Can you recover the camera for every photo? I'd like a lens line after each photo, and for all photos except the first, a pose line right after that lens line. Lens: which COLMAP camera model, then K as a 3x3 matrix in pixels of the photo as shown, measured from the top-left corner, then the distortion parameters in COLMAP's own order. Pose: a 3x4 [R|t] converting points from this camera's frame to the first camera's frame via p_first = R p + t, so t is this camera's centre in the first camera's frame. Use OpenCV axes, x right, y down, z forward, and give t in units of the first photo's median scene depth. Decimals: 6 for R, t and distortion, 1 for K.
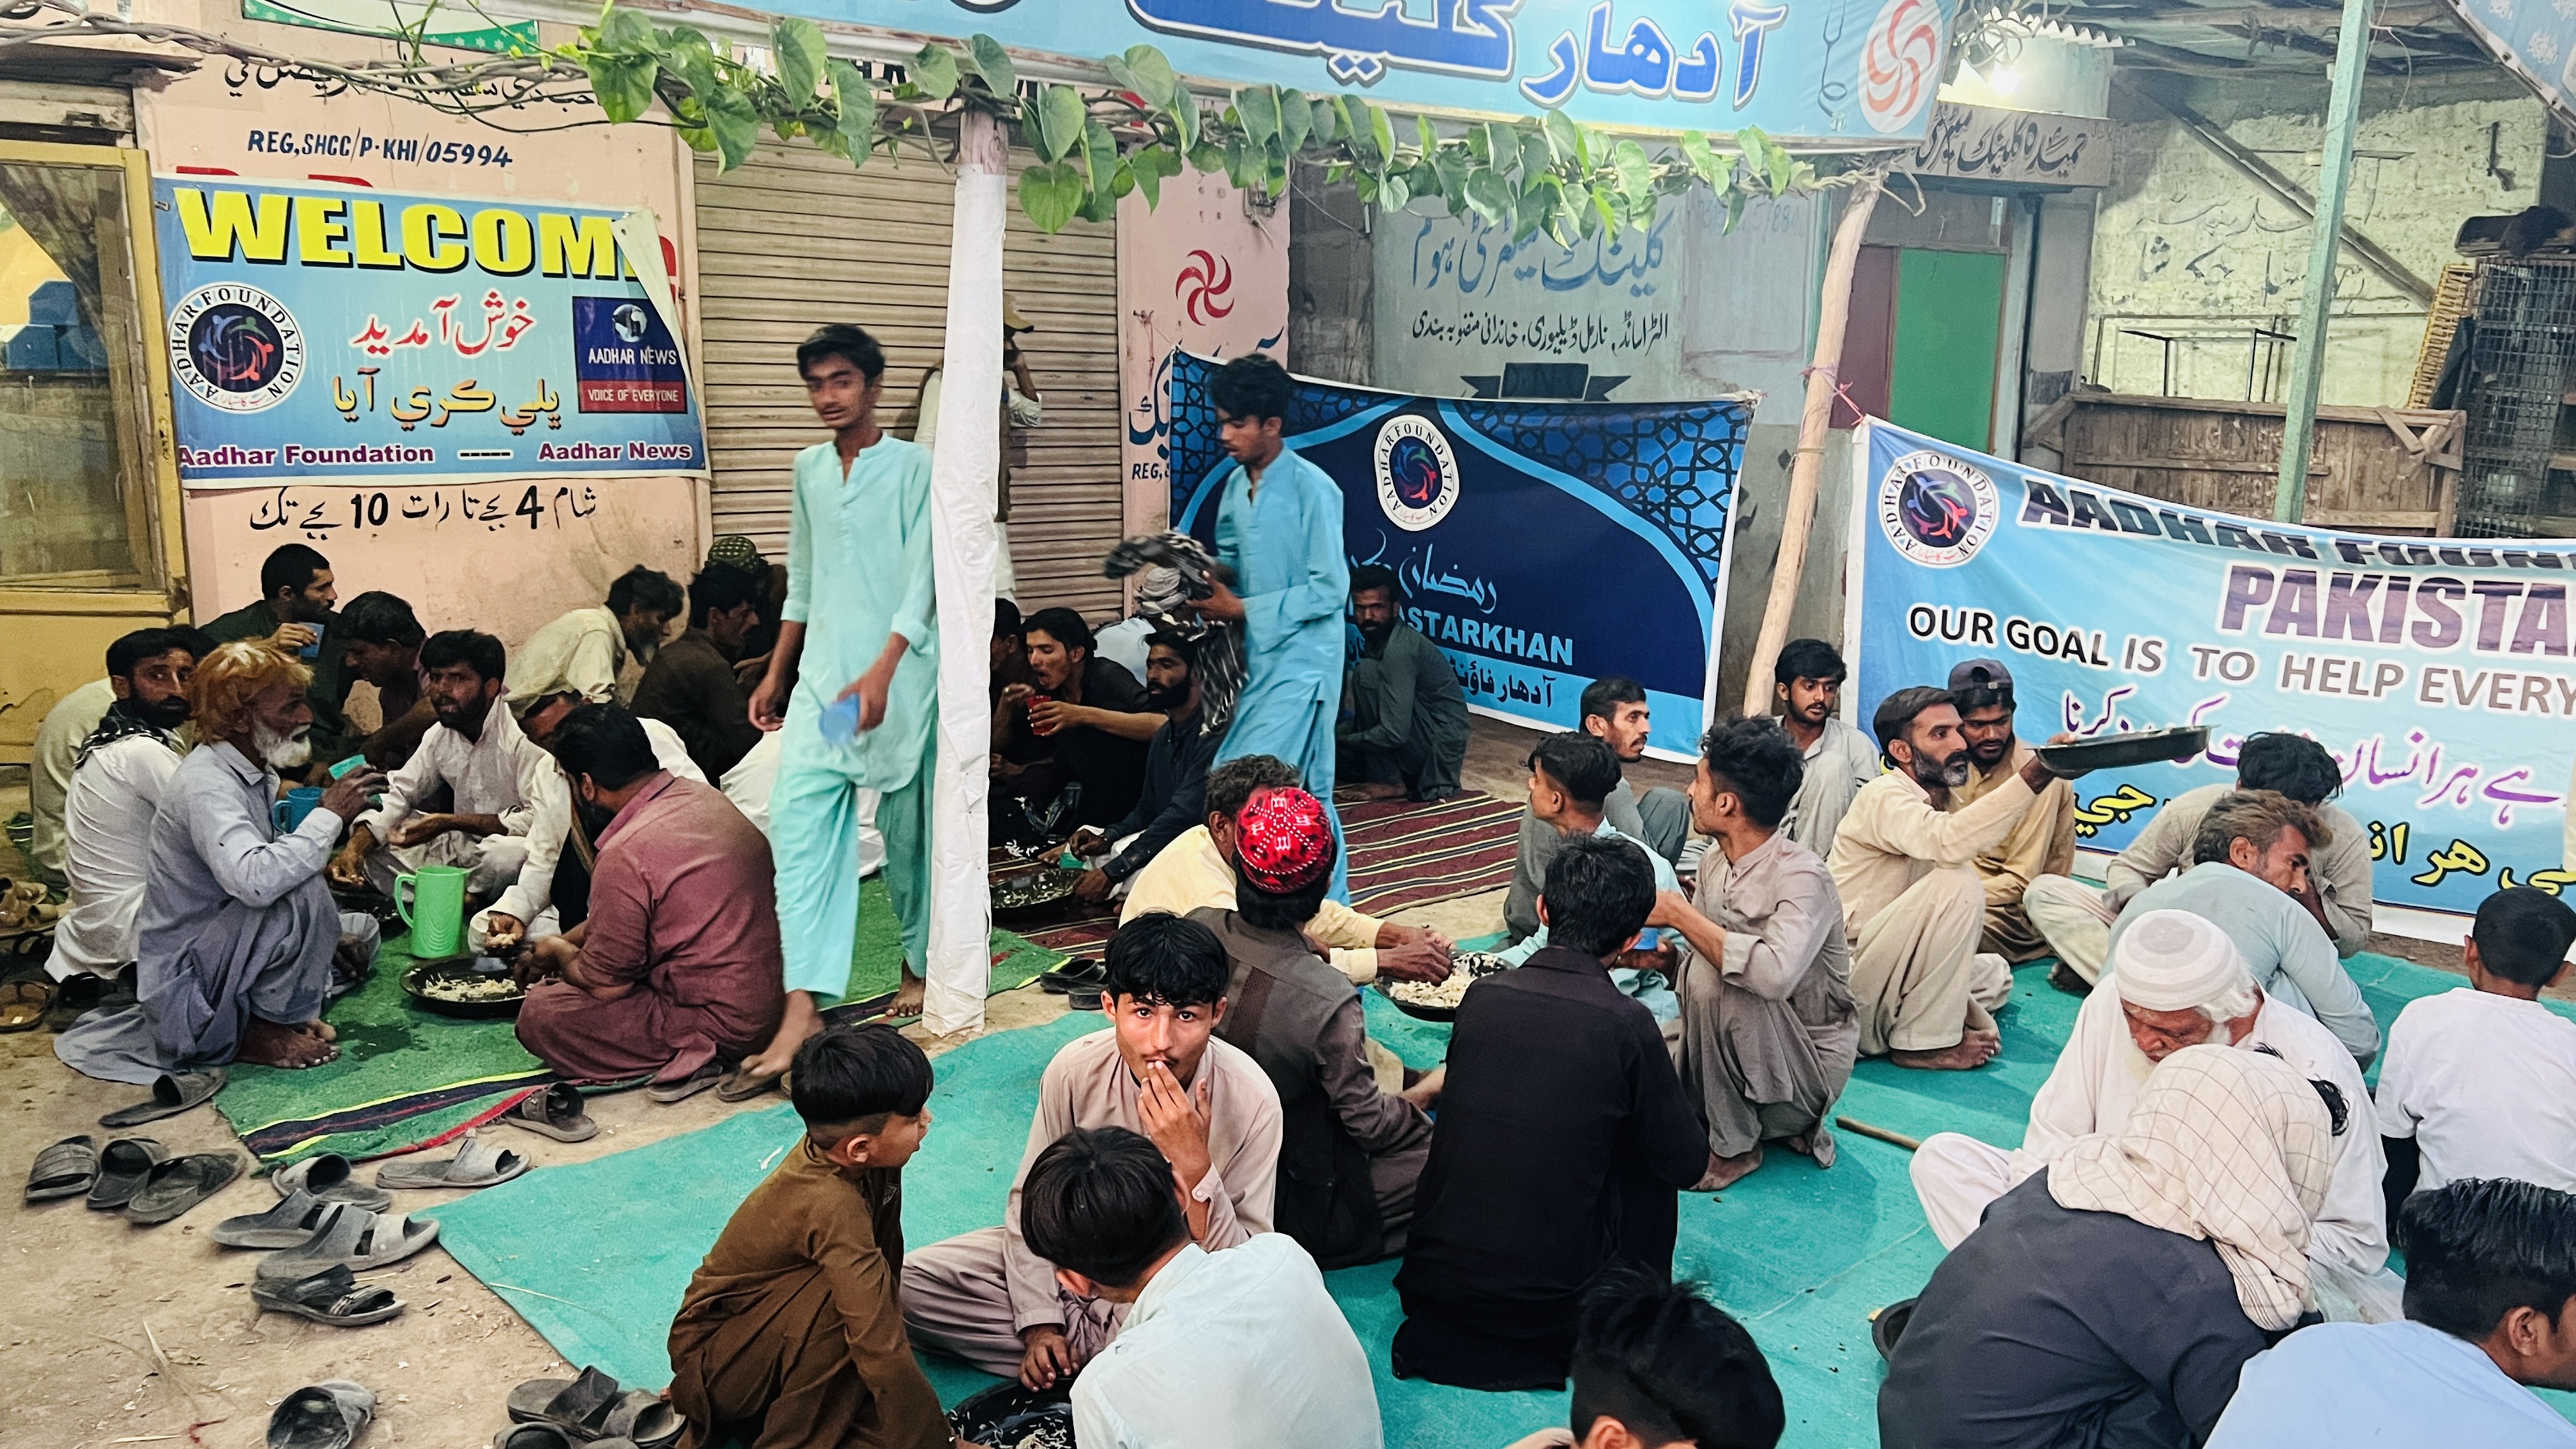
lens RADIAL K [[1901.5, 0, 1290.7], [0, 1901.5, 758.1], [0, 0, 1]] dist [0.059705, -0.076447]
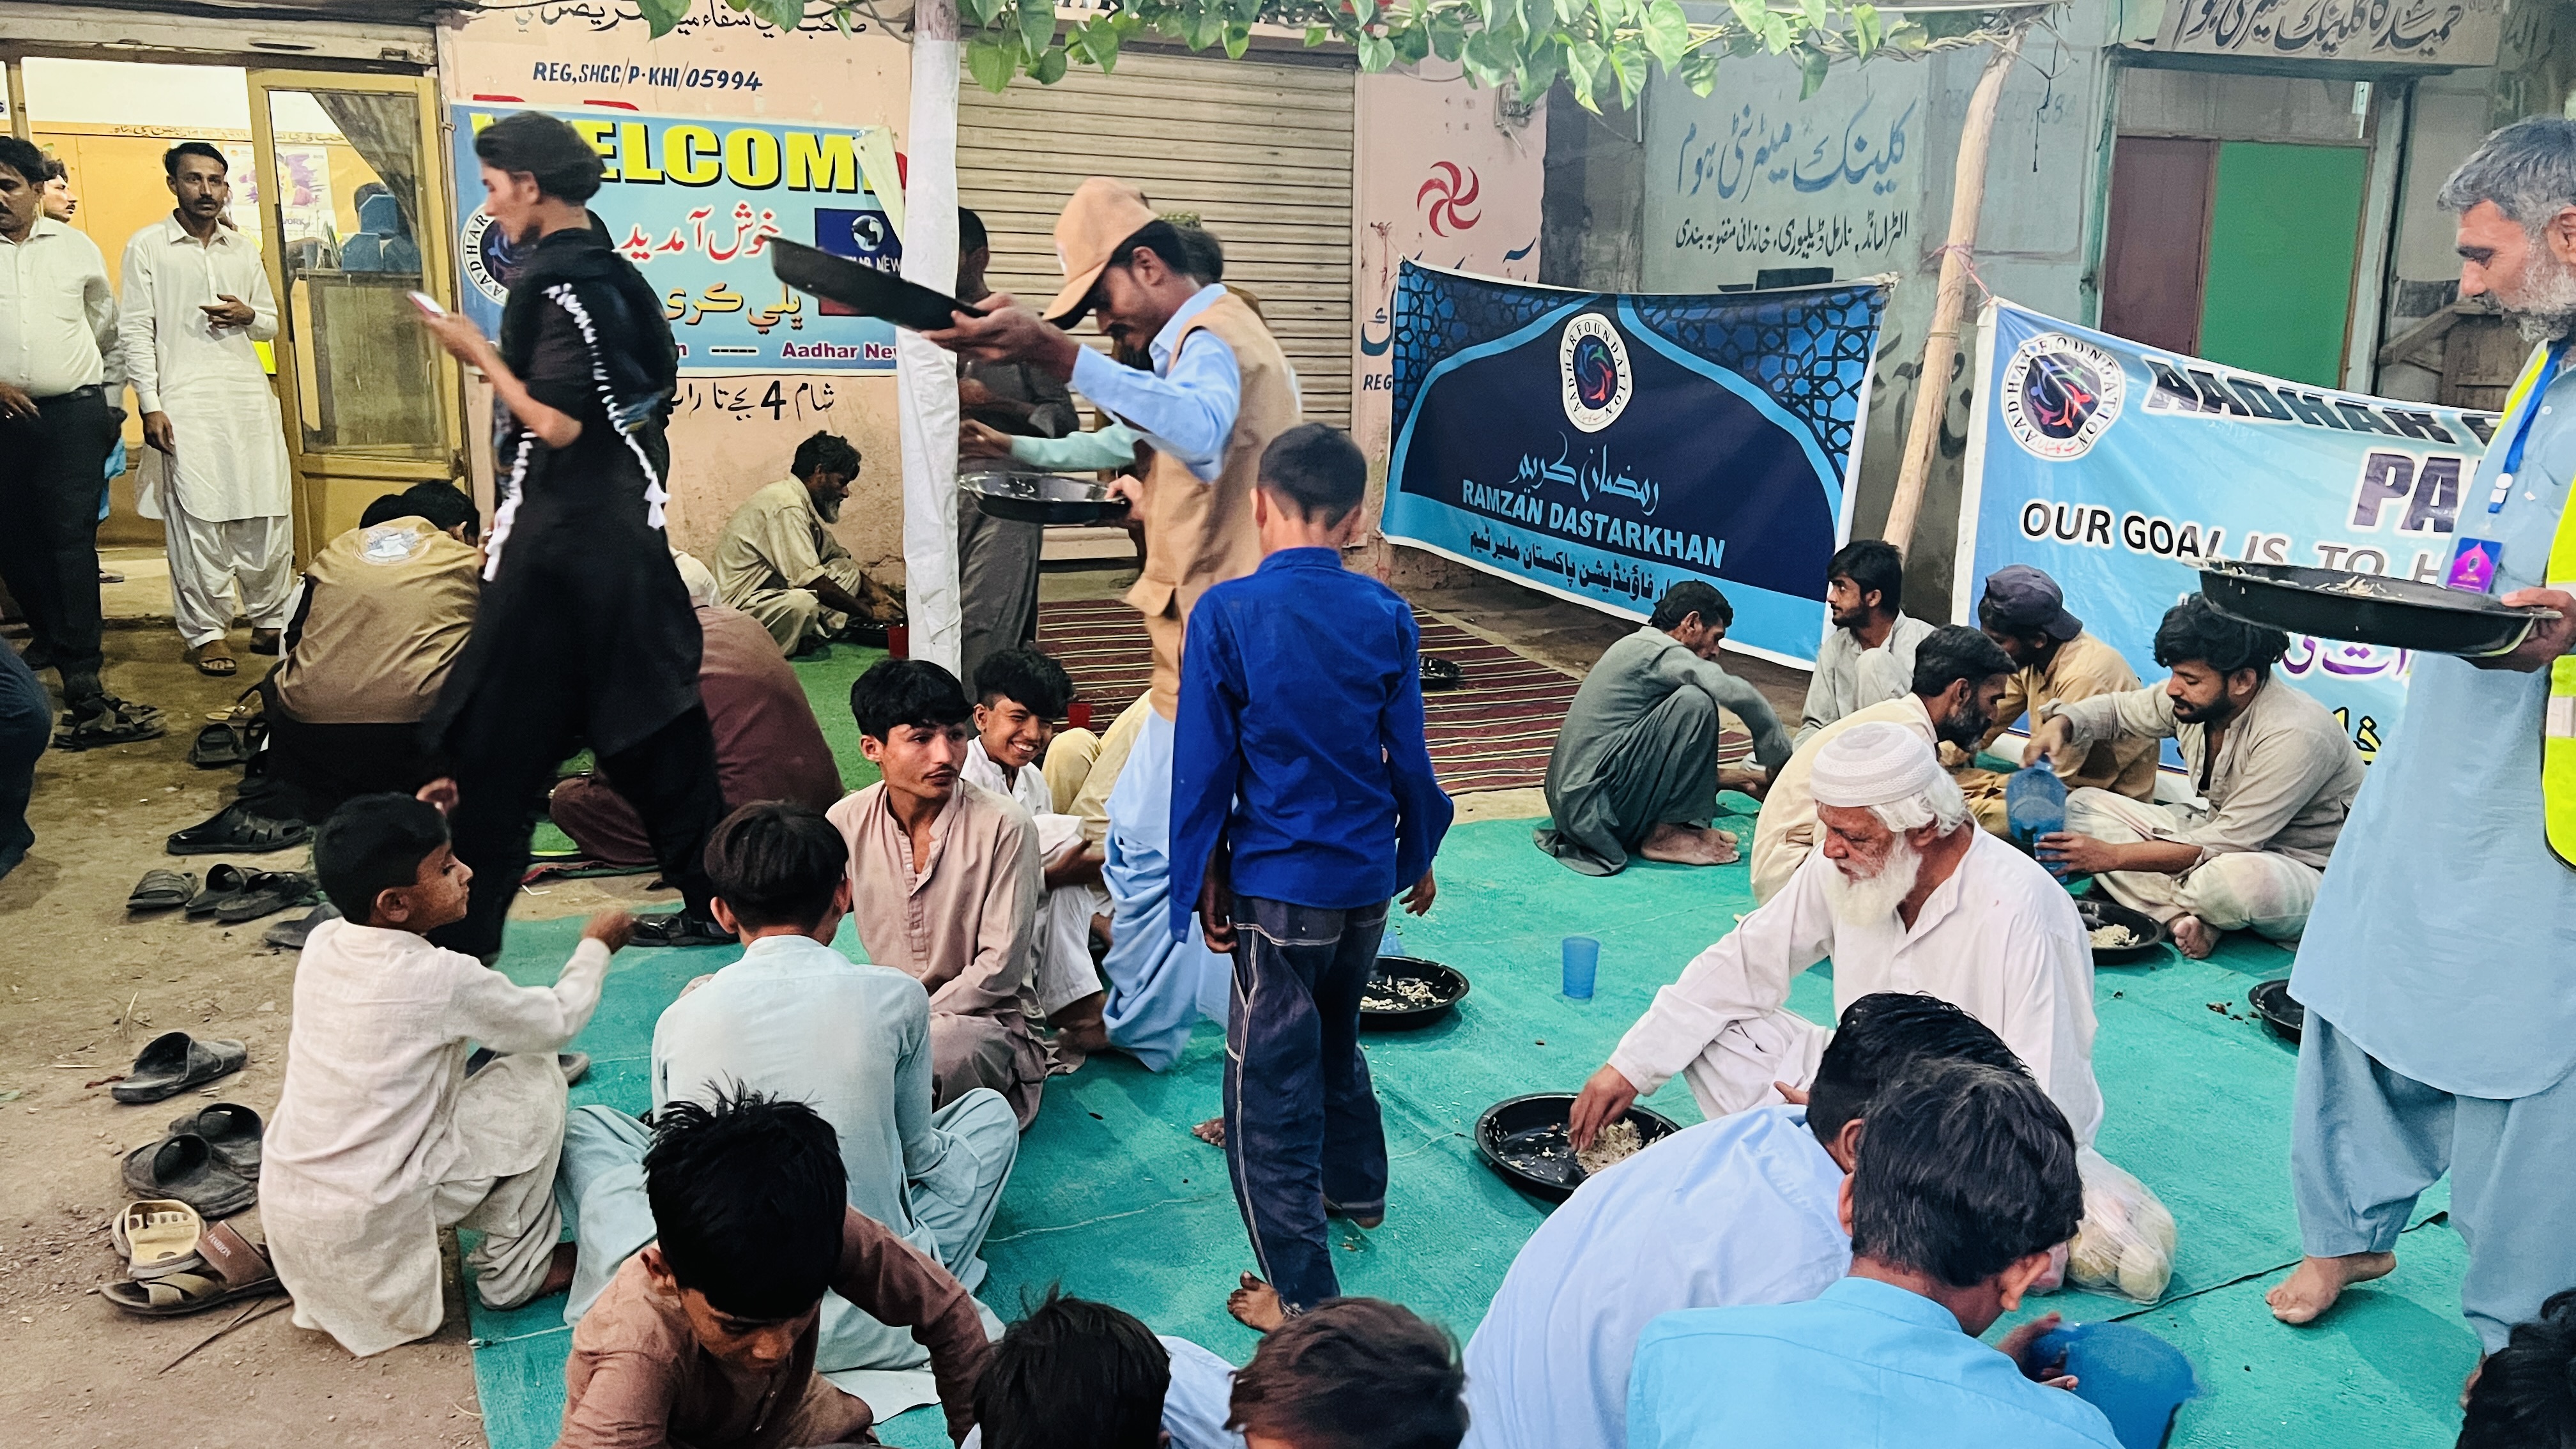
lens RADIAL K [[1907.8, 0, 1288.7], [0, 1907.8, 735.8], [0, 0, 1]] dist [0.046280, -0.053713]
pose [[0.963701, 0.051849, -0.261902, 0.193419], [-0.050511, 0.998653, 0.011843, 0.035469], [0.262163, 0.001816, 0.965022, 0.008070]]
